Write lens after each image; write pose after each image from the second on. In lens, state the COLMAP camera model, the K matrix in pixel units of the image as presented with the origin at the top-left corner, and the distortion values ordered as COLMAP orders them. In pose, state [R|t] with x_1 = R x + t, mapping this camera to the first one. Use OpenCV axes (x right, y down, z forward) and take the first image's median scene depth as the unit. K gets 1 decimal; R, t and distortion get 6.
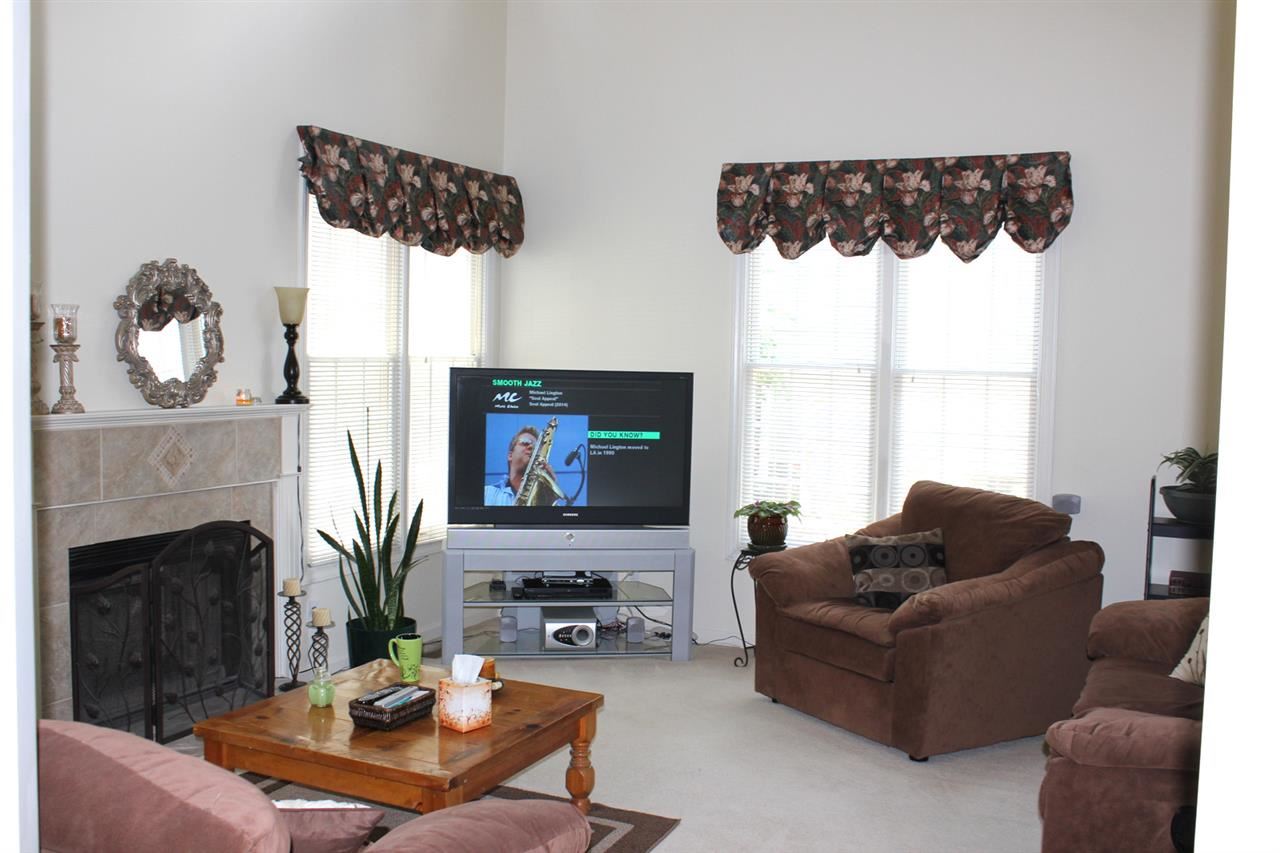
lens RADIAL K [[1218.2, 0, 674.9], [0, 1218.2, 429.7], [0, 0, 1]] dist [-0.108911, 0.102178]
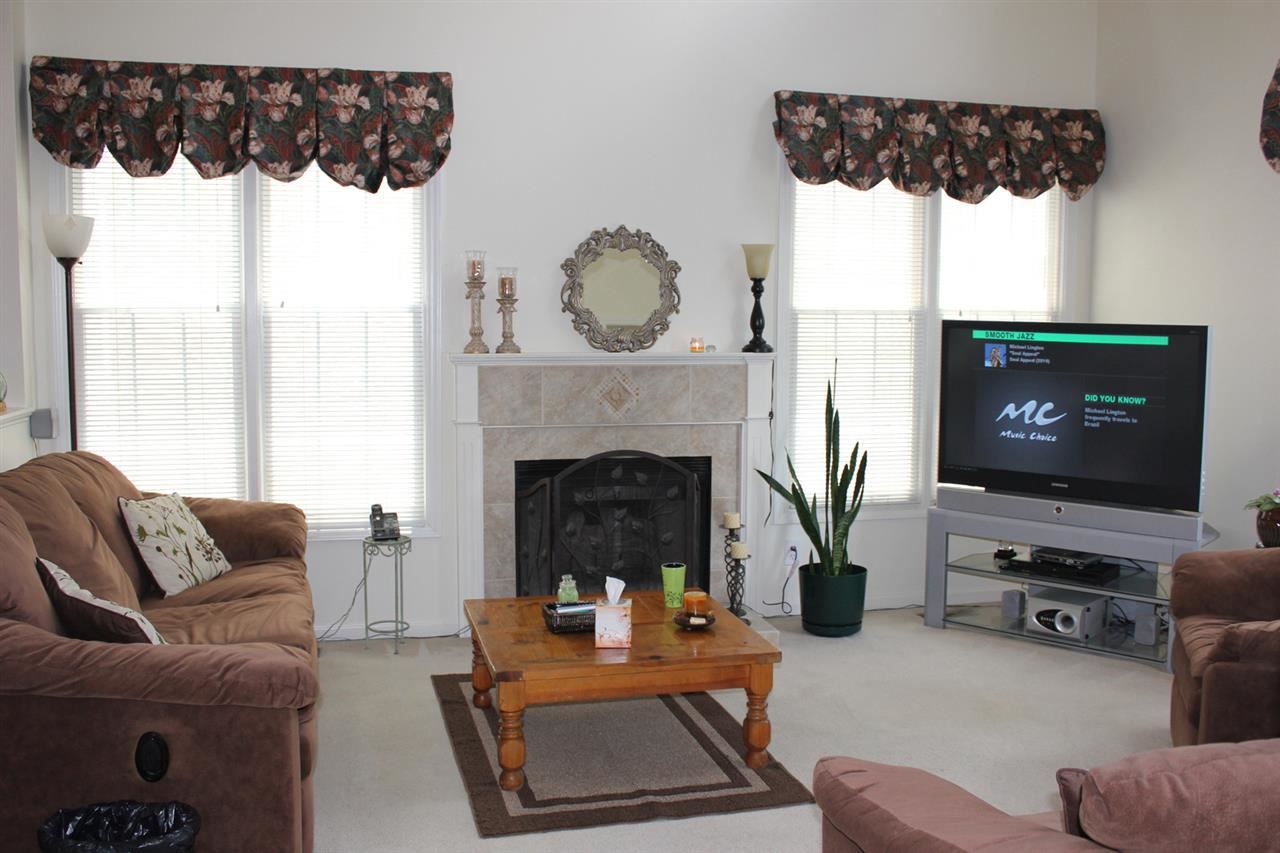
lens RADIAL K [[1218.2, 0, 674.9], [0, 1218.2, 429.7], [0, 0, 1]] dist [-0.108911, 0.102178]
pose [[0.633437, 0.058655, -0.771568, 0.480401], [-0.041883, 0.998260, 0.041503, 0.005239], [0.772660, 0.006026, 0.634792, 0.256421]]
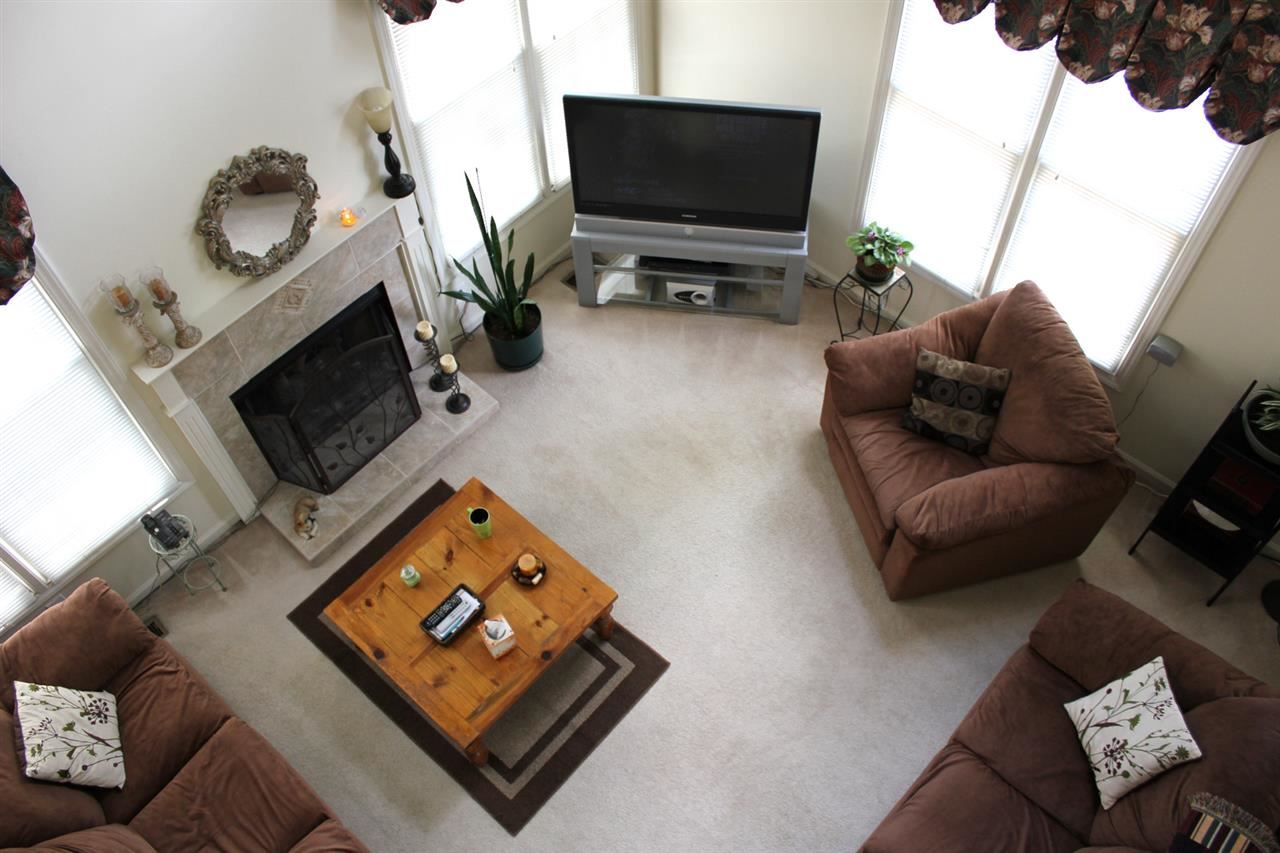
lens RADIAL K [[1047.5, 0, 662.0], [0, 1047.5, 429.2], [0, 0, 1]] dist [-0.164506, 0.157362]
pose [[0.951955, 0.232176, -0.199691, 0.130823], [0.013597, 0.619388, 0.784967, -0.598051], [0.305937, -0.749968, 0.586473, 0.386068]]
